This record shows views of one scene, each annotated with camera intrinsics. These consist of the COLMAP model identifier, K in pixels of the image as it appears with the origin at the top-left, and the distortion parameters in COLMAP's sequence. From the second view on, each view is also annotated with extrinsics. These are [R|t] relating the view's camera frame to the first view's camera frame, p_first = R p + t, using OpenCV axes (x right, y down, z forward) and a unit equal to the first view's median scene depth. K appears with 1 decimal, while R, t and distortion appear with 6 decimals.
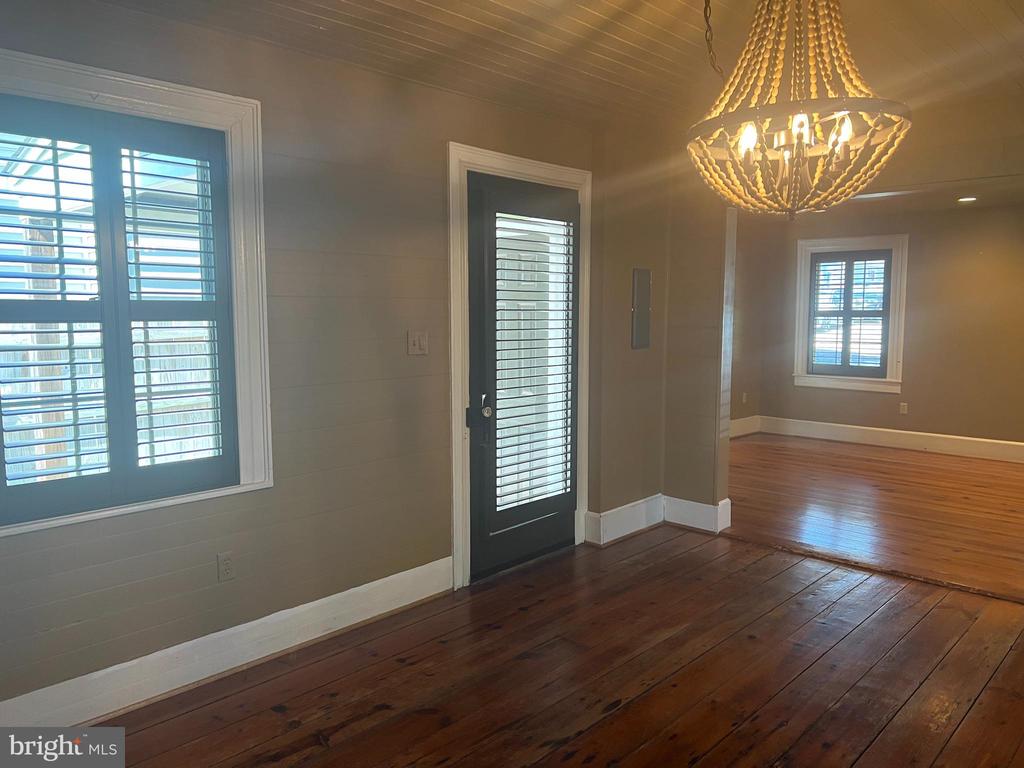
lens RADIAL K [[775.0, 0, 527.0], [0, 775.0, 389.1], [0, 0, 1]] dist [0.066484, -0.073112]
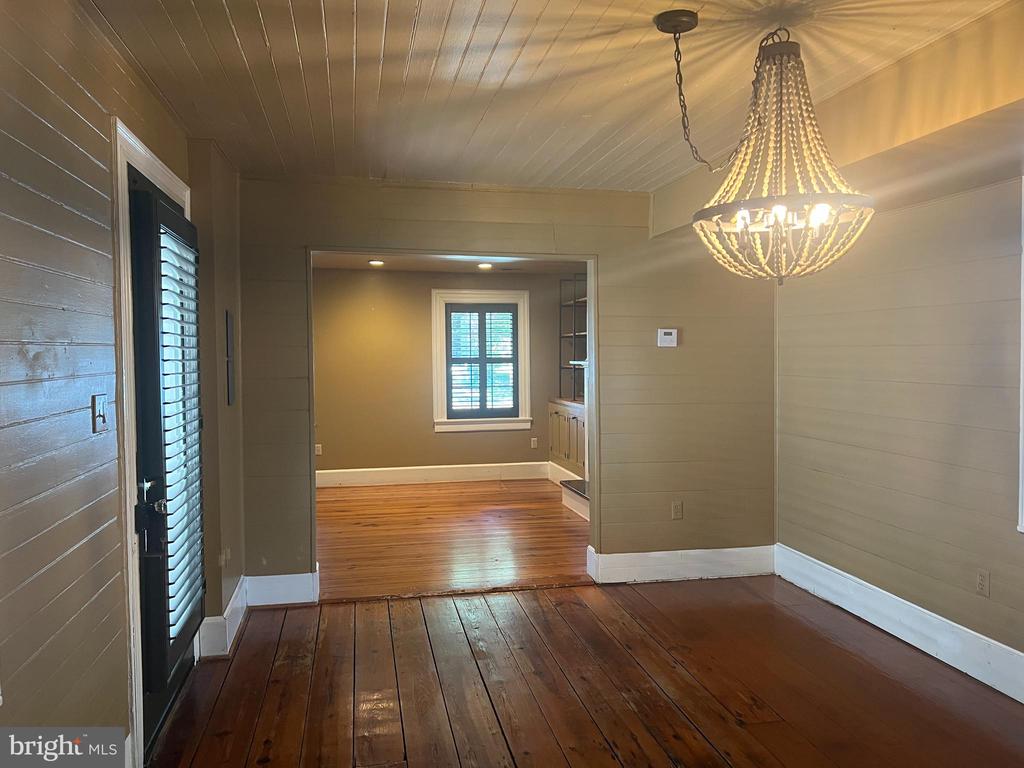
lens RADIAL K [[775.0, 0, 520.0], [0, 775.0, 377.7], [0, 0, 1]] dist [0.066484, -0.073112]
pose [[0.571729, -0.027475, 0.819982, -0.443954], [0.087155, 0.995818, -0.027401, -0.038186], [-0.815800, 0.087132, 0.571733, 0.319487]]
